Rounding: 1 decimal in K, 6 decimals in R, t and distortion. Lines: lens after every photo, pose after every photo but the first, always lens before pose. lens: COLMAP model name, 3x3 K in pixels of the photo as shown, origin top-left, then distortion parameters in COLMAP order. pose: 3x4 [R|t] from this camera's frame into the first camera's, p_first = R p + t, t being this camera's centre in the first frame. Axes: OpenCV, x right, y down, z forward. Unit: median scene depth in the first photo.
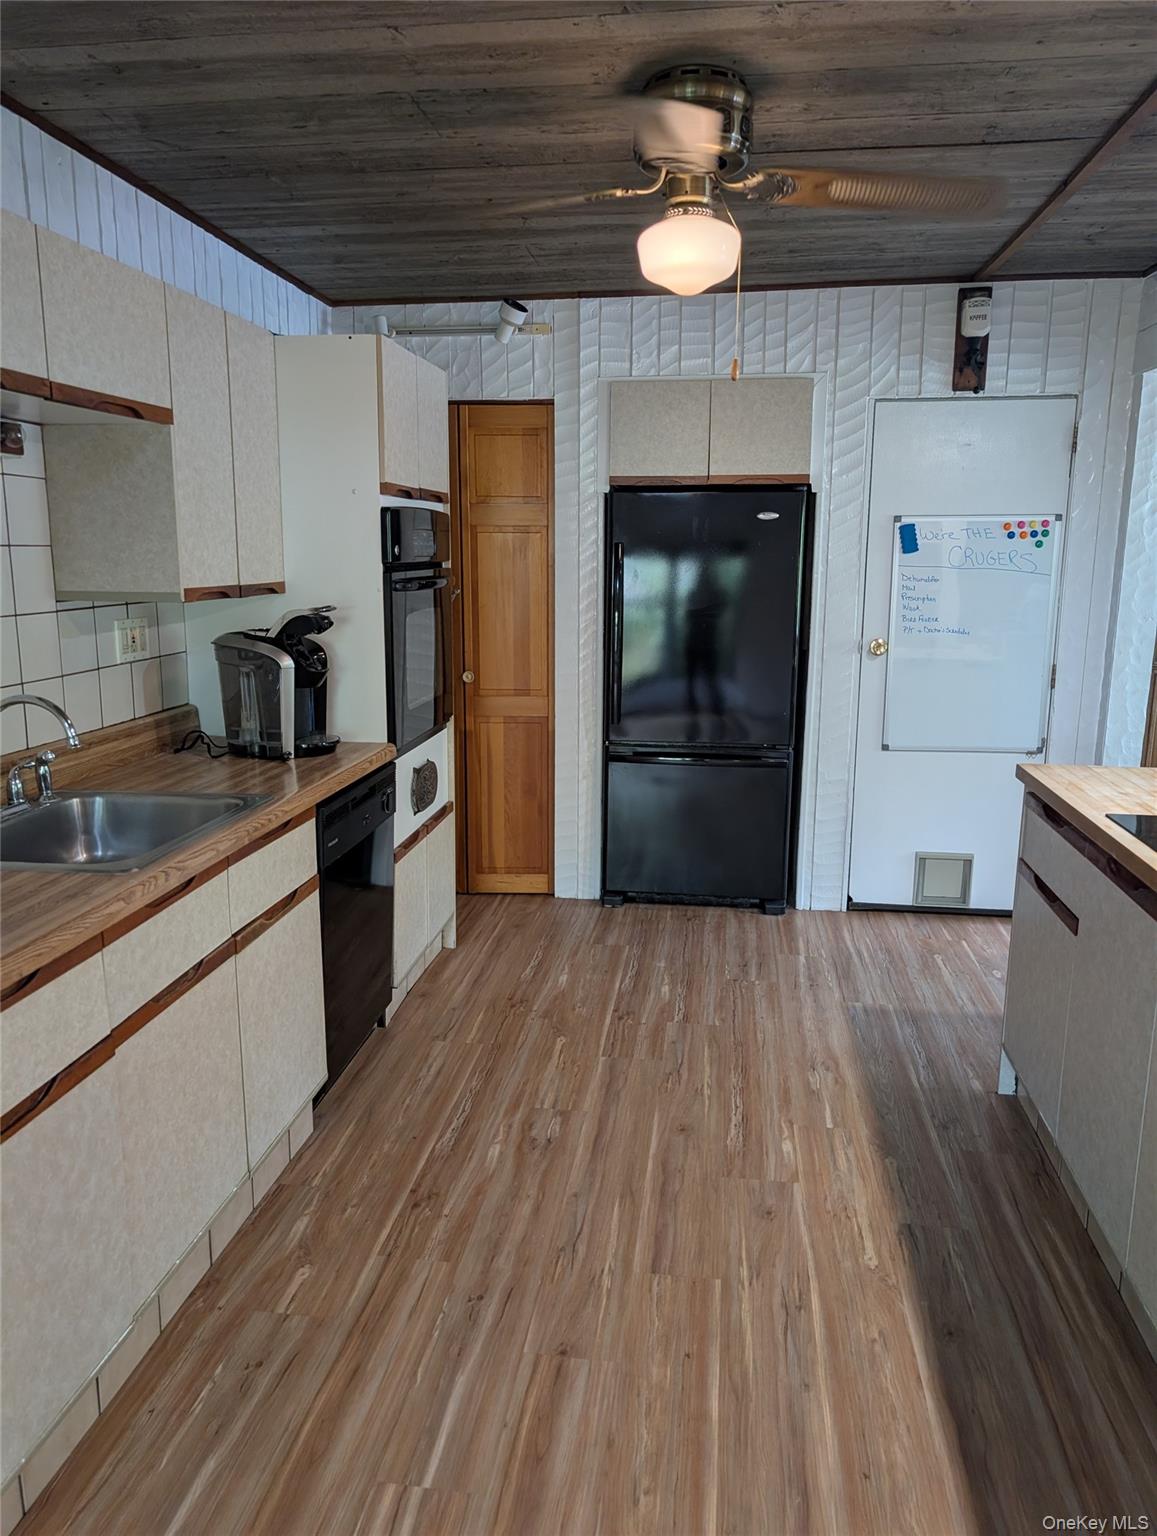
lens RADIAL K [[1104.6, 0, 581.0], [0, 1104.6, 763.0], [0, 0, 1]] dist [0.026485, -0.022642]
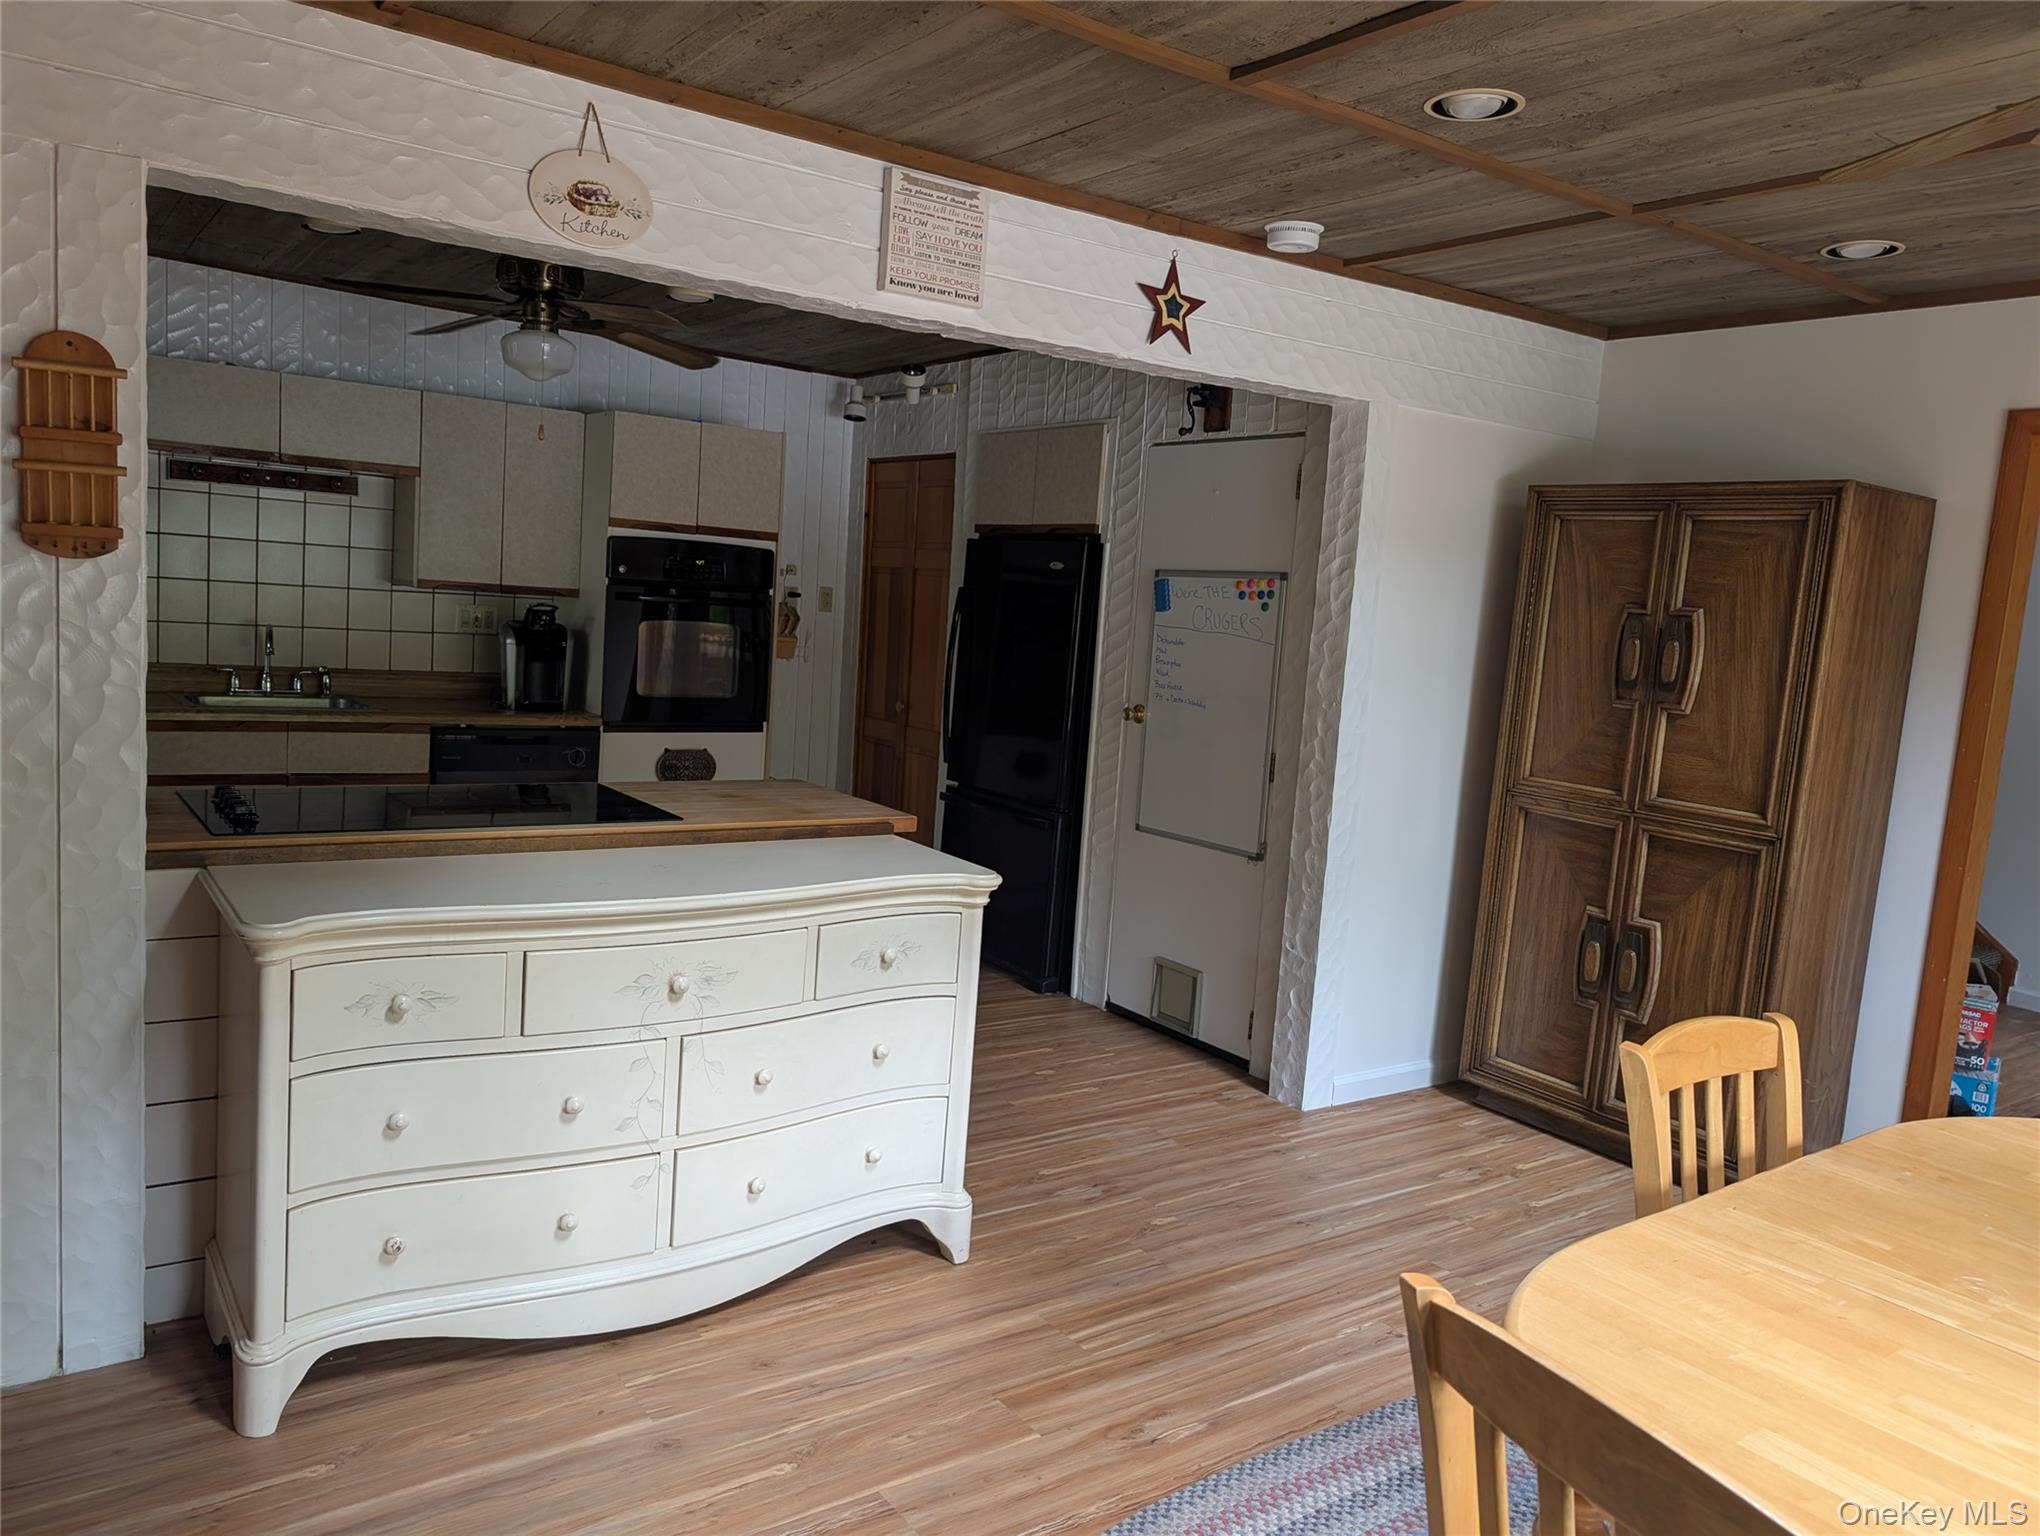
lens RADIAL K [[1467.0, 0, 1016.3], [0, 1467.0, 773.7], [0, 0, 1]] dist [0.026485, -0.022642]
pose [[0.688587, 0.127789, -0.713806, 1.170447], [-0.204270, 0.978671, -0.021846, -0.012563], [0.695789, 0.160851, 0.700003, 0.123865]]
